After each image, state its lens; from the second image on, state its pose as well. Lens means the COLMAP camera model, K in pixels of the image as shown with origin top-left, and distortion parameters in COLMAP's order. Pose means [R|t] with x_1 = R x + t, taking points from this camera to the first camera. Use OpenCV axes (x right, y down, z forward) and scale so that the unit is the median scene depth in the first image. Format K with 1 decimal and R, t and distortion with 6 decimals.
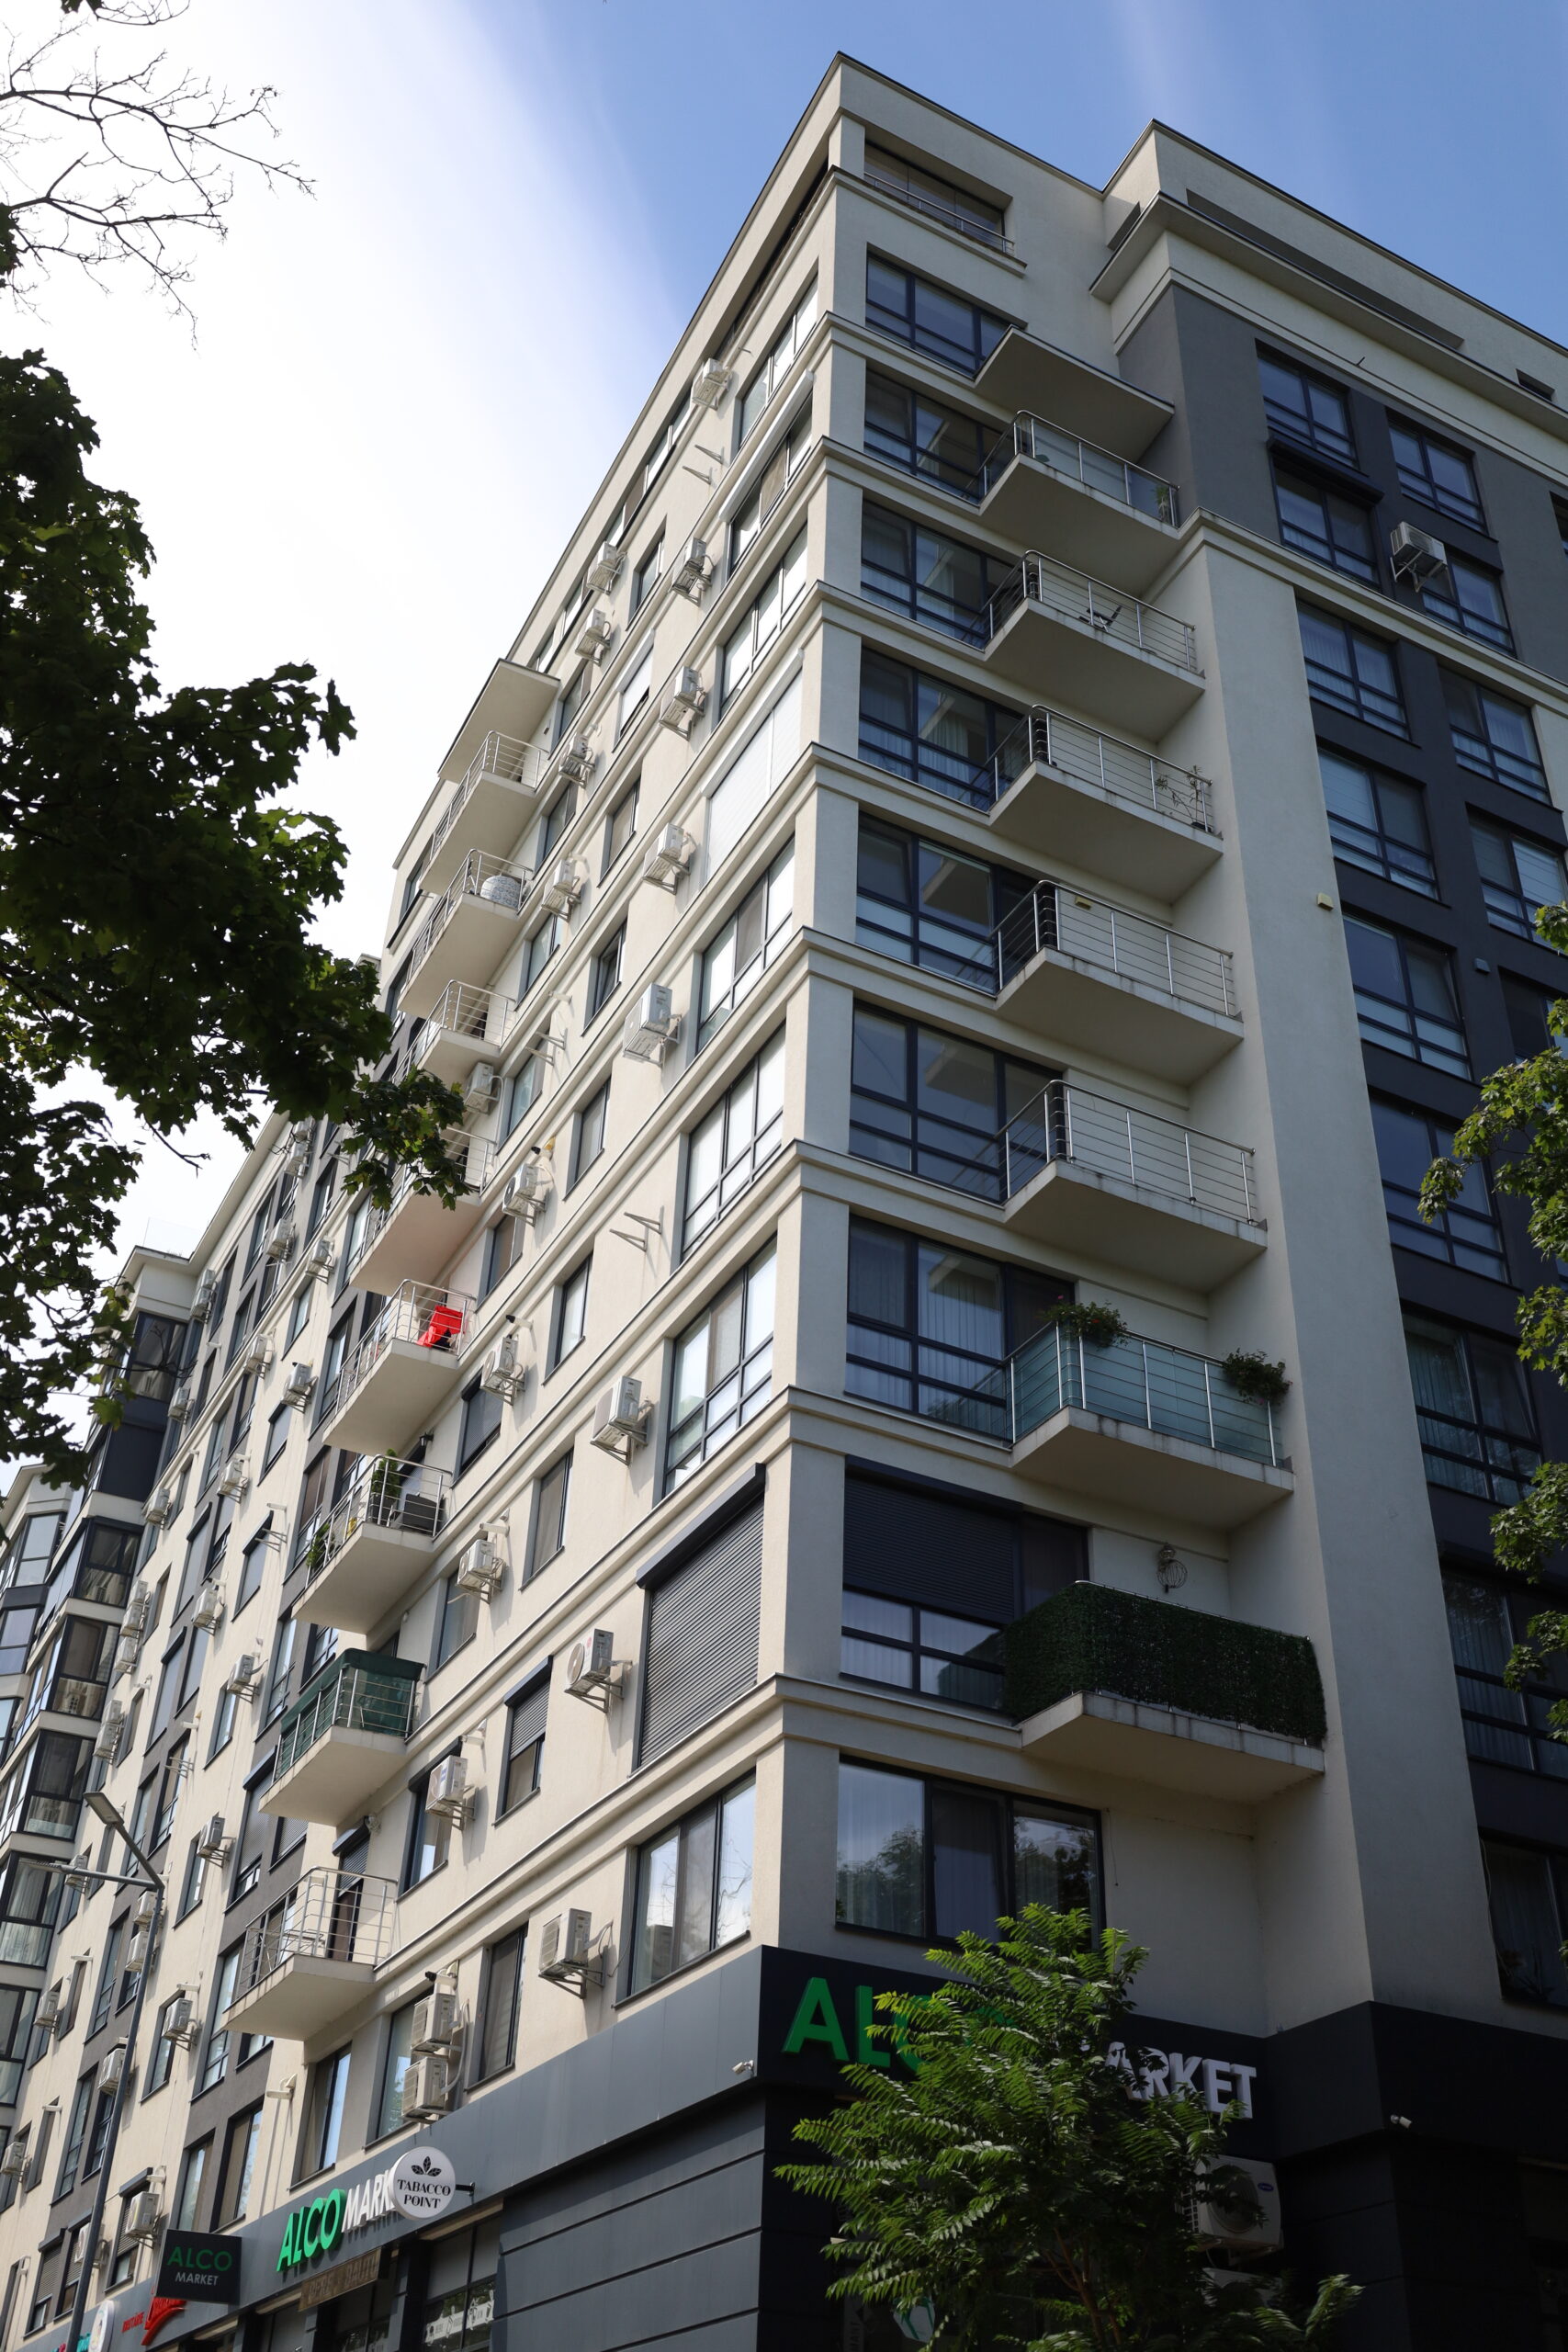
lens RADIAL K [[2226.2, 0, 797.4], [0, 2226.2, 1183.0], [0, 0, 1]] dist [0.000234, 0.000000]
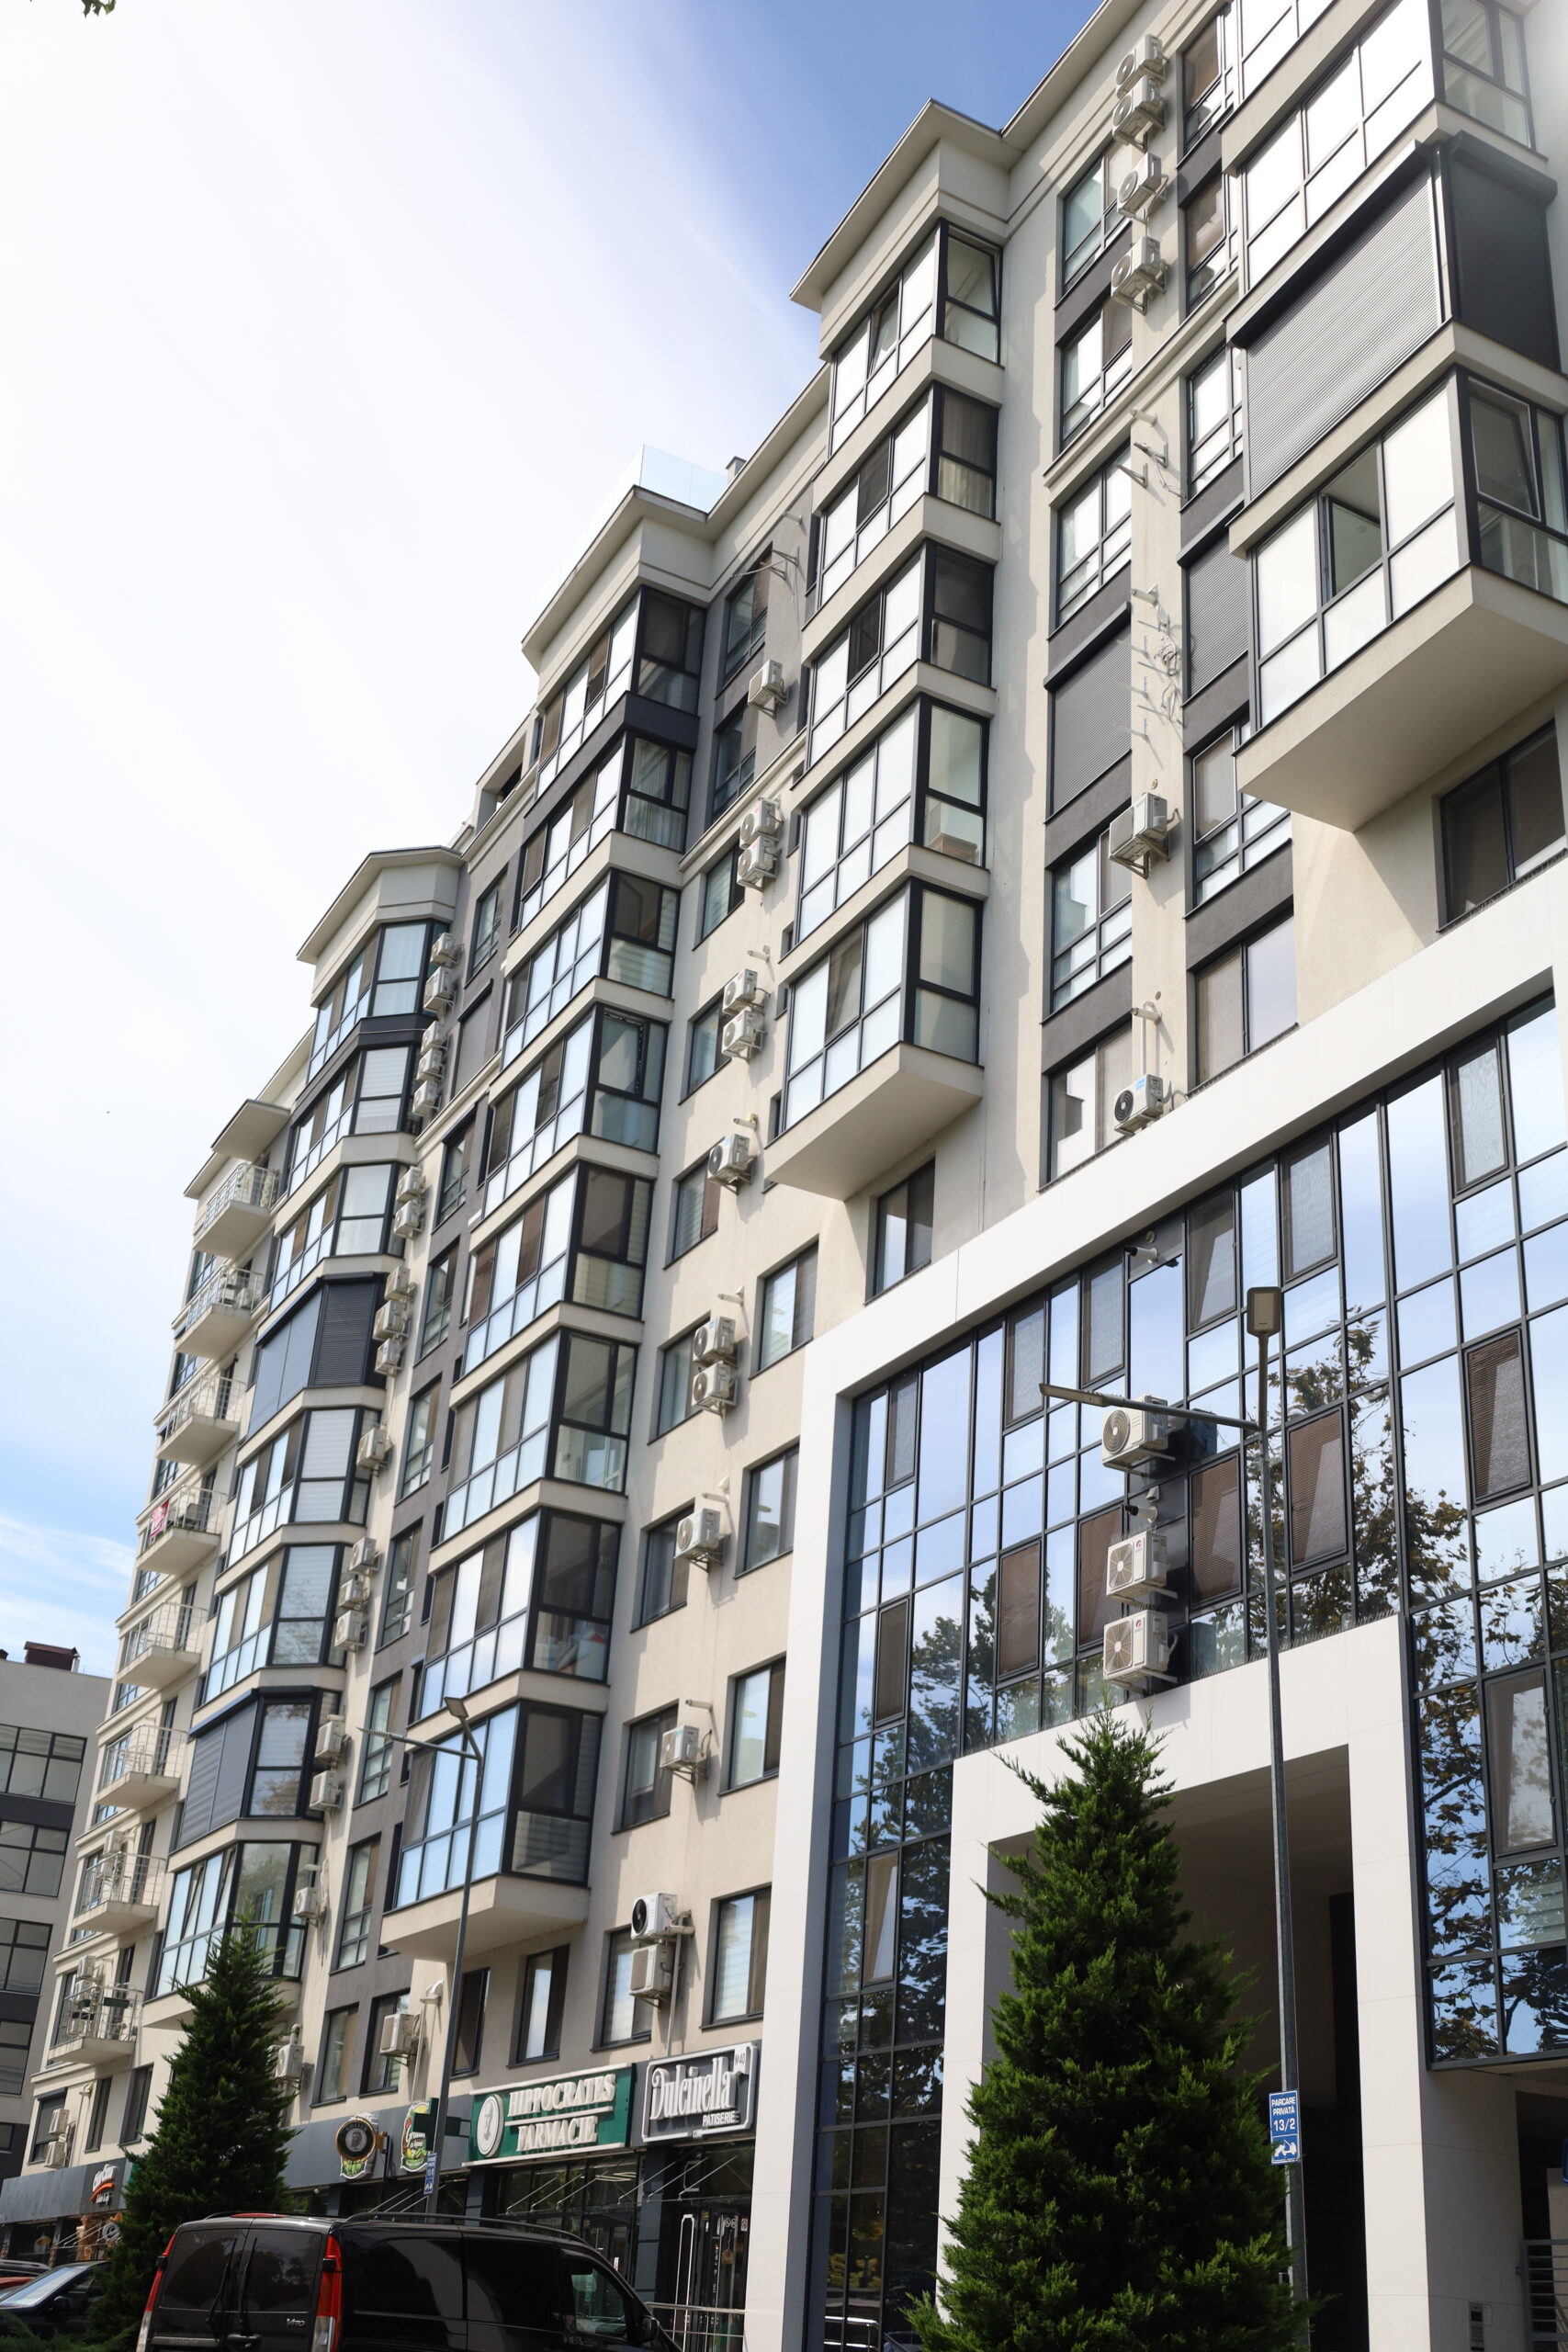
lens RADIAL K [[2523.4, 0, 810.7], [0, 2523.4, 1165.6], [0, 0, 1]] dist [0.020474, 0.000000]
pose [[0.999582, 0.028678, -0.003580, -0.463139], [-0.027750, 0.986994, 0.158345, 0.214196], [0.008075, -0.158180, 0.987377, 0.418240]]
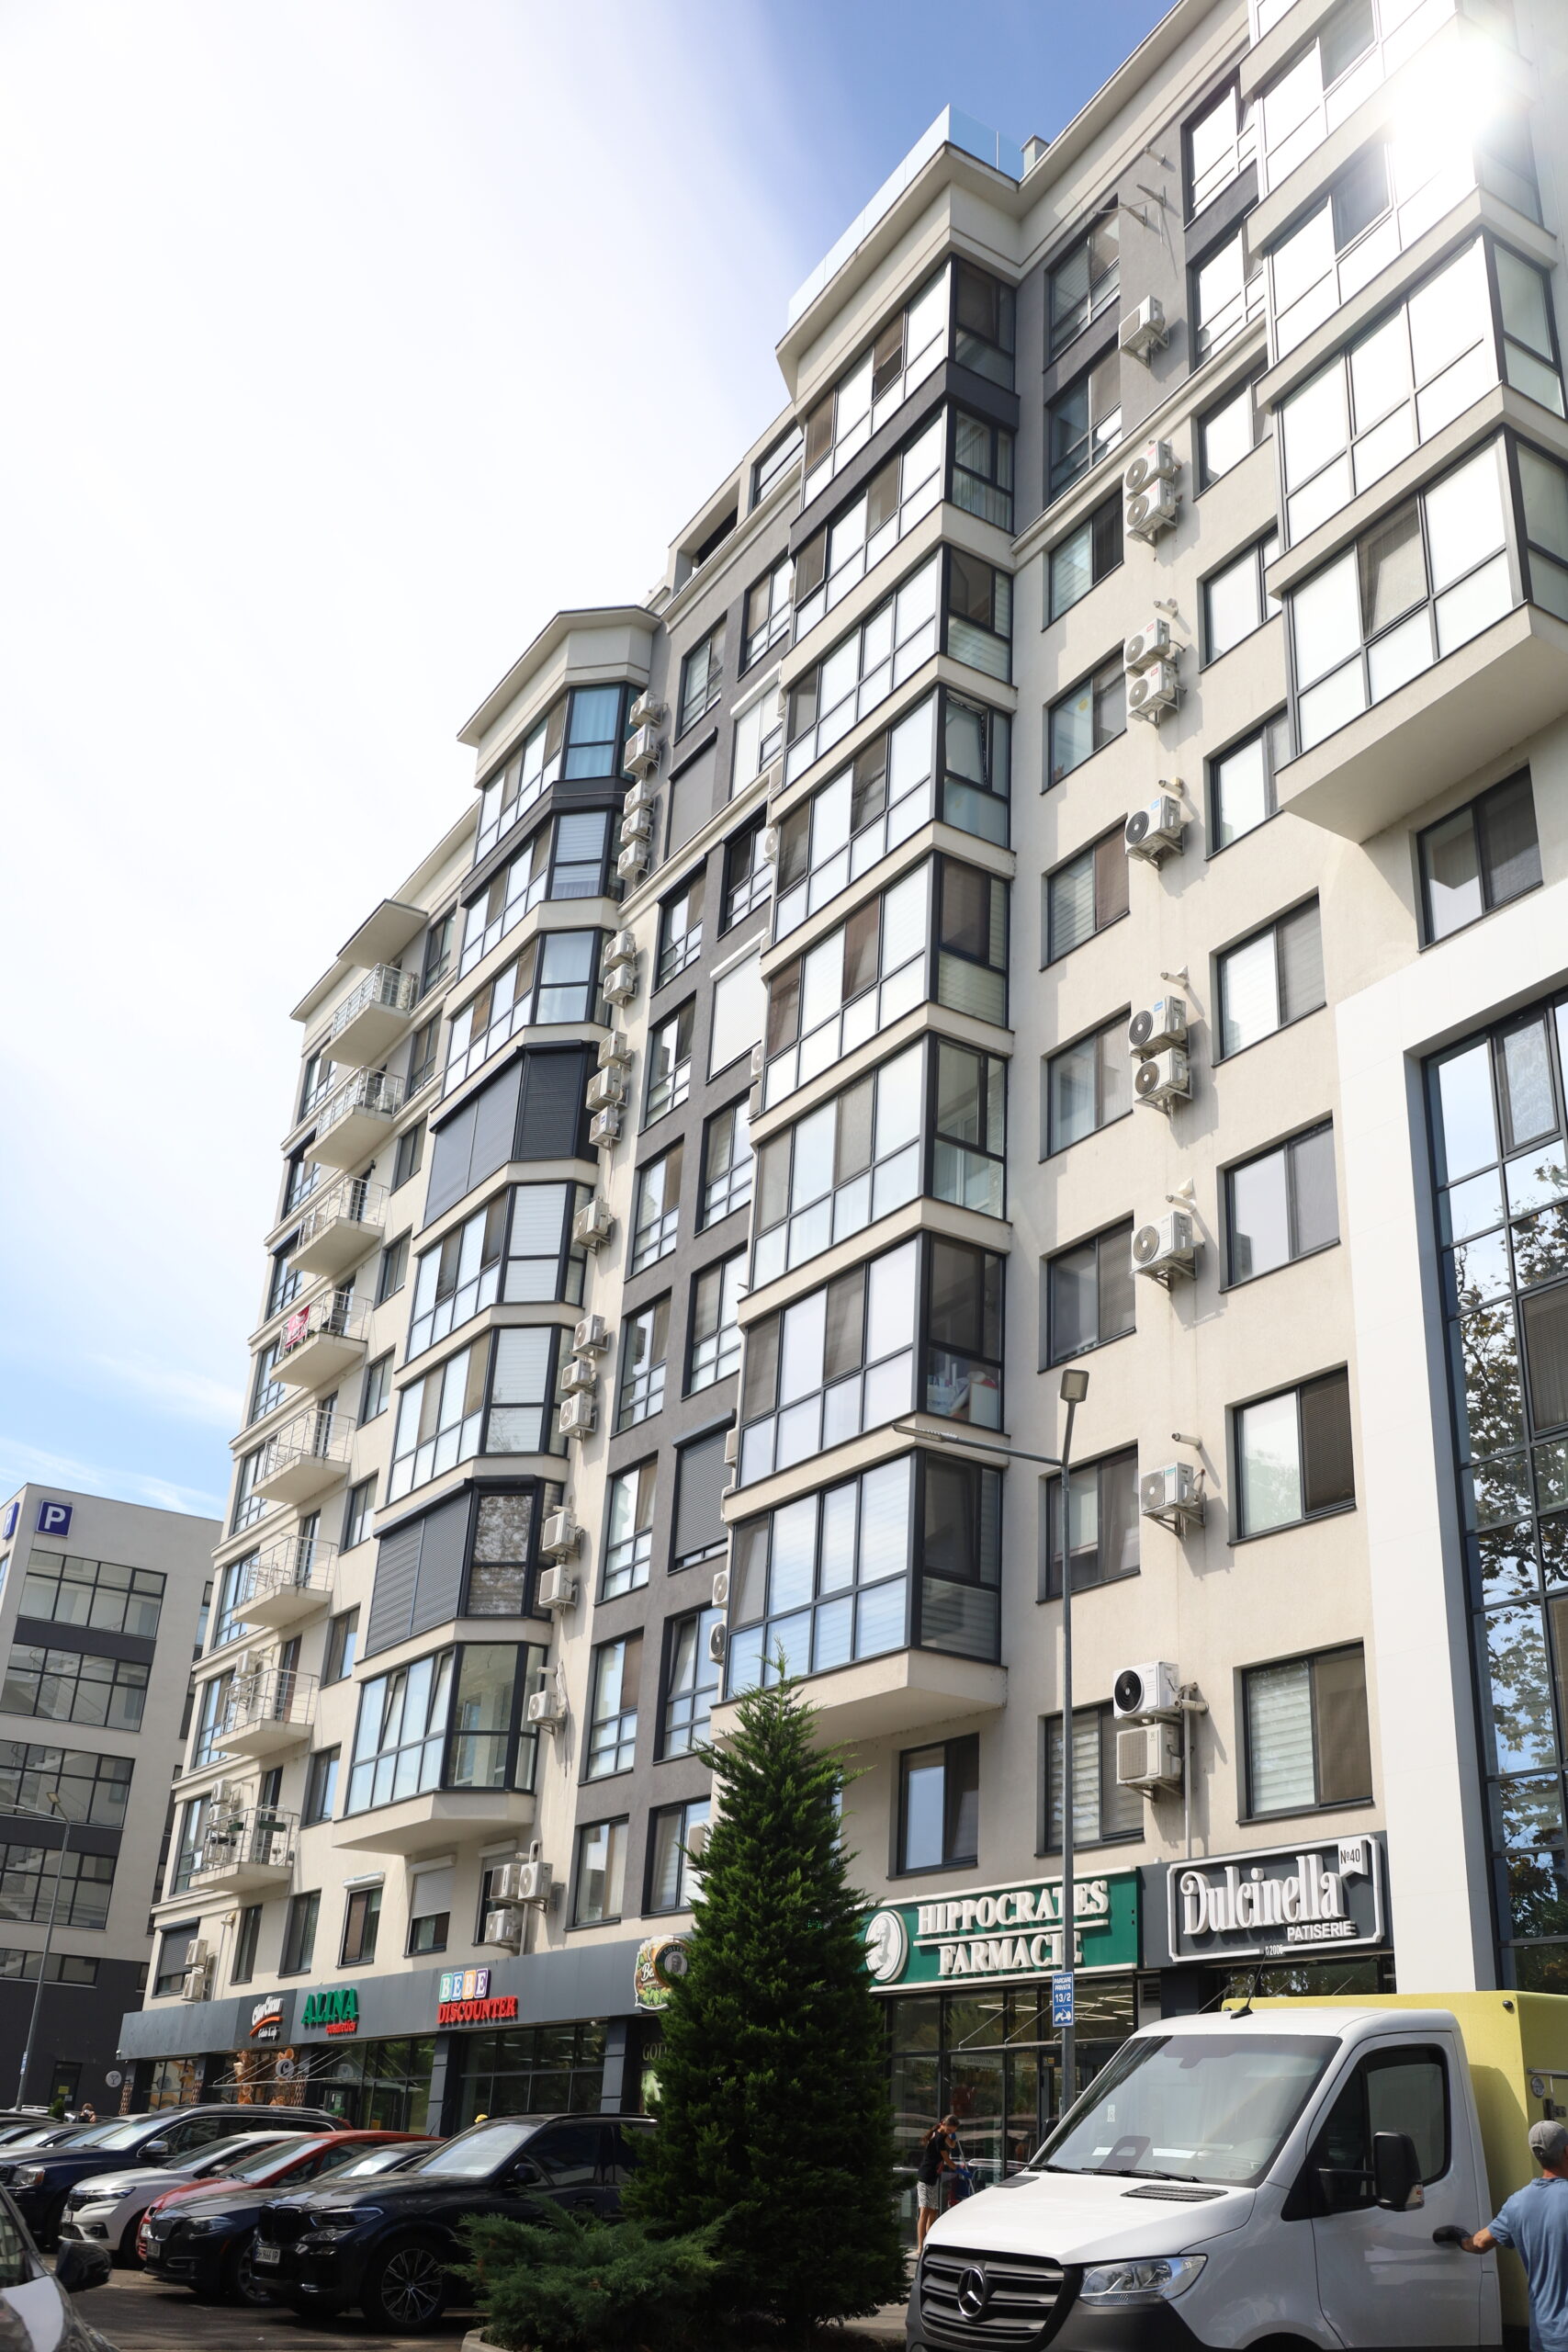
lens RADIAL K [[2226.2, 0, 794.9], [0, 2226.2, 1163.2], [0, 0, 1]] dist [0.000234, 0.000000]
pose [[0.997355, 0.052689, 0.050065, -0.698468], [-0.060374, 0.984099, 0.167047, 0.401319], [-0.040468, -0.169627, 0.984677, 0.706028]]
